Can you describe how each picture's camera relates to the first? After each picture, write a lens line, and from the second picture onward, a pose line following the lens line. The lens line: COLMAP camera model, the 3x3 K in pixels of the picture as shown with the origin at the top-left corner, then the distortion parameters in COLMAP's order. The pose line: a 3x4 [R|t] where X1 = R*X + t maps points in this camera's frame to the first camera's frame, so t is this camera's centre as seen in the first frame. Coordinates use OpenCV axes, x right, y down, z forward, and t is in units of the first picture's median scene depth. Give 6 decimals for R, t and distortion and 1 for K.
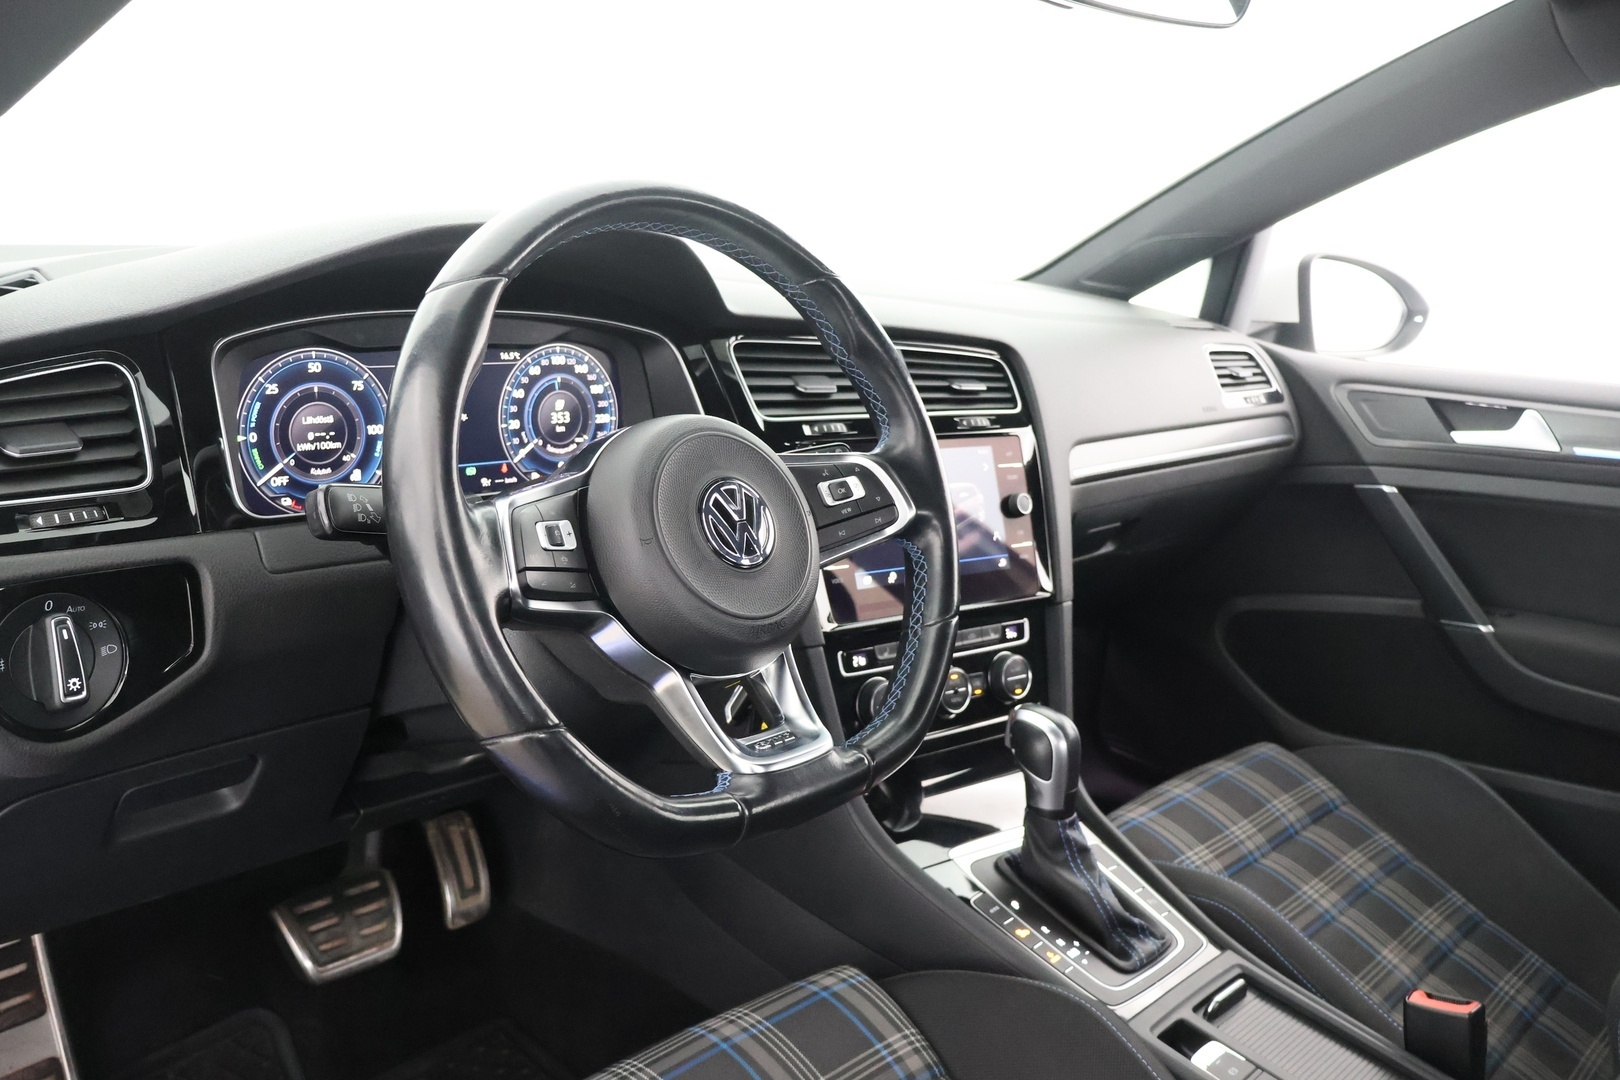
lens RADIAL K [[1375.1, 0, 811.6], [0, 1375.1, 539.0], [0, 0, 1]] dist [0.007038, 0.001329]
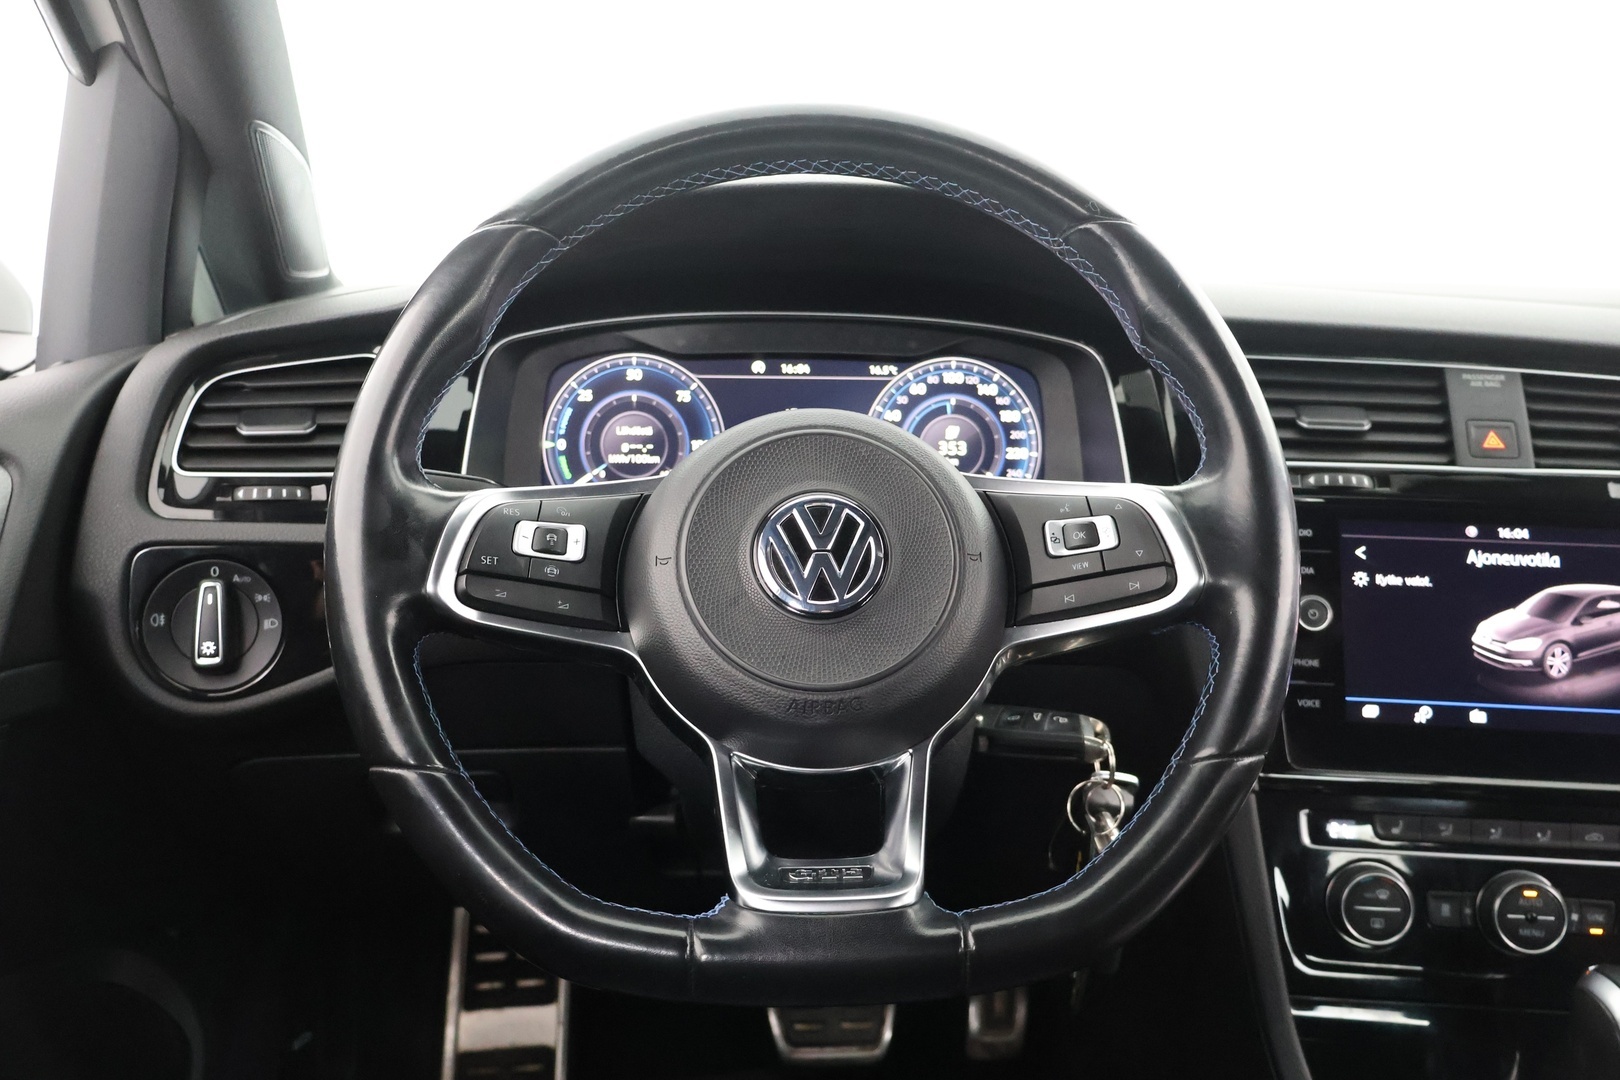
lens RADIAL K [[1375.1, 0, 808.2], [0, 1375.1, 547.9], [0, 0, 1]] dist [0.007038, 0.001329]
pose [[0.720197, 0.064695, -0.690747, 0.328775], [-0.120085, 0.992239, -0.032272, 0.006952], [0.683298, 0.106191, 0.722376, 0.367497]]
